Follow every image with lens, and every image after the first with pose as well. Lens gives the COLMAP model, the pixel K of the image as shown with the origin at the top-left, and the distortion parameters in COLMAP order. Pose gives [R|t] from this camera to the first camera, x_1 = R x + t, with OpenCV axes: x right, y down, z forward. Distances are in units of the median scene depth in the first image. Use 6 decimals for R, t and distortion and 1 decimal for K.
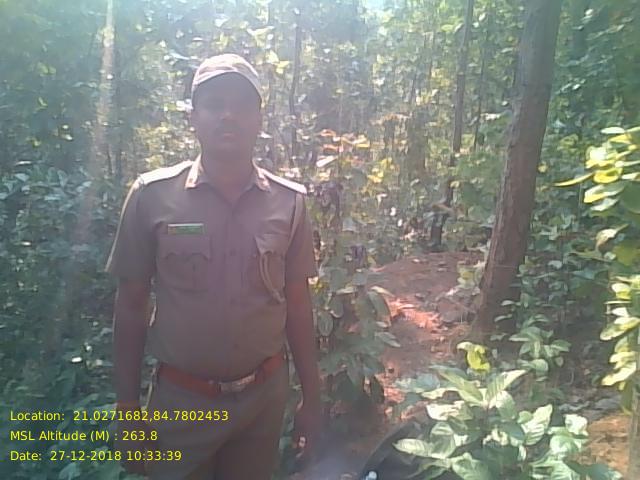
lens RADIAL K [[481.4, 0, 320.0], [0, 481.4, 240.0], [0, 0, 1]] dist [0.000581, -0.000856]
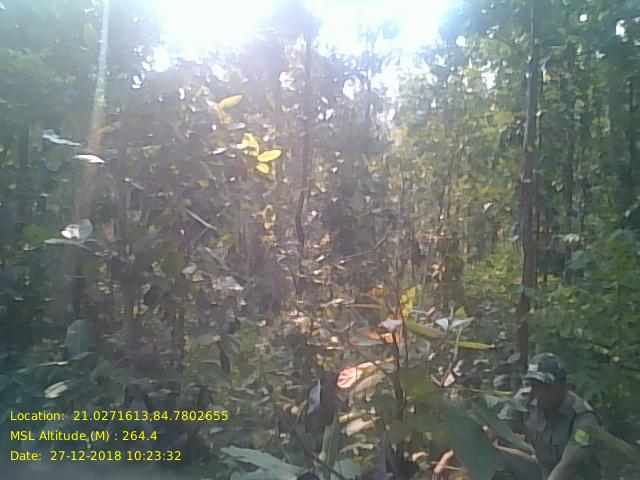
lens RADIAL K [[481.4, 0, 320.0], [0, 481.4, 240.0], [0, 0, 1]] dist [0.000581, -0.000856]
pose [[0.999618, -0.010018, -0.025762, -0.001923], [0.003656, 0.971737, -0.236037, -0.056082], [0.027398, 0.235852, 0.971403, 0.193663]]
